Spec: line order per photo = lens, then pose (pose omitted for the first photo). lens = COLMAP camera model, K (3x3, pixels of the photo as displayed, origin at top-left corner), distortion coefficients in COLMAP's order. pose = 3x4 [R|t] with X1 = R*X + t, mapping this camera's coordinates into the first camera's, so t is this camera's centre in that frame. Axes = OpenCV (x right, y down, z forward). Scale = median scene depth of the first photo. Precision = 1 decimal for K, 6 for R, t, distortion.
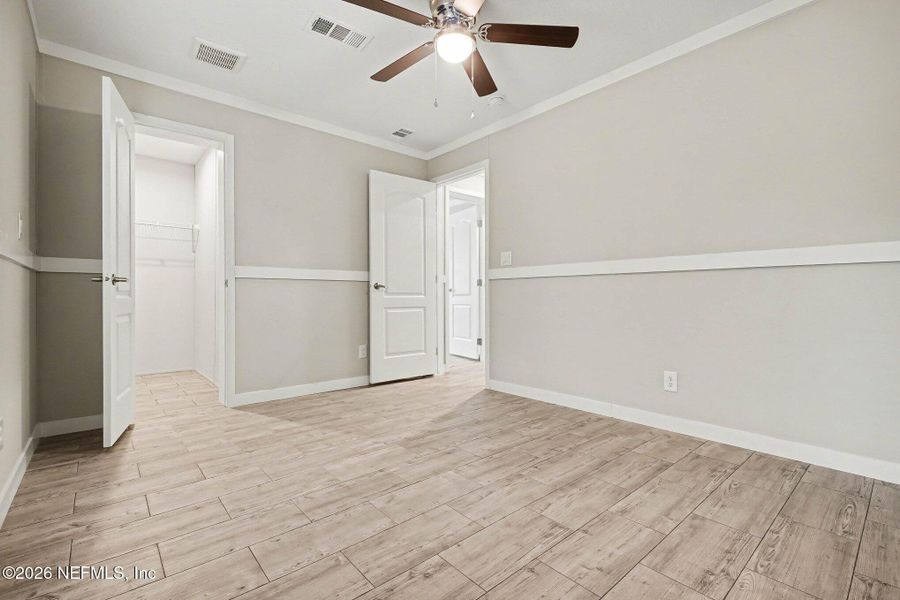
lens RADIAL K [[403.0, 0, 450.2], [0, 403.0, 304.6], [0, 0, 1]] dist [-0.000239, 0.000379]
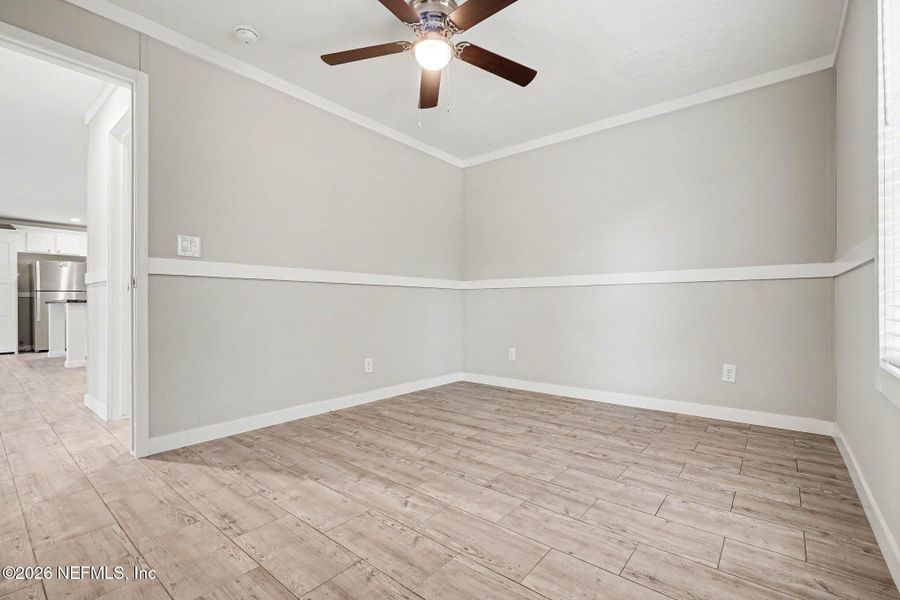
lens RADIAL K [[403.0, 0, 450.2], [0, 403.0, 304.6], [0, 0, 1]] dist [-0.000239, 0.000379]
pose [[-0.165700, 0.000551, 0.986176, -0.979852], [0.016394, 0.999863, 0.002196, -0.015881], [-0.986040, 0.016532, -0.165686, 1.113454]]
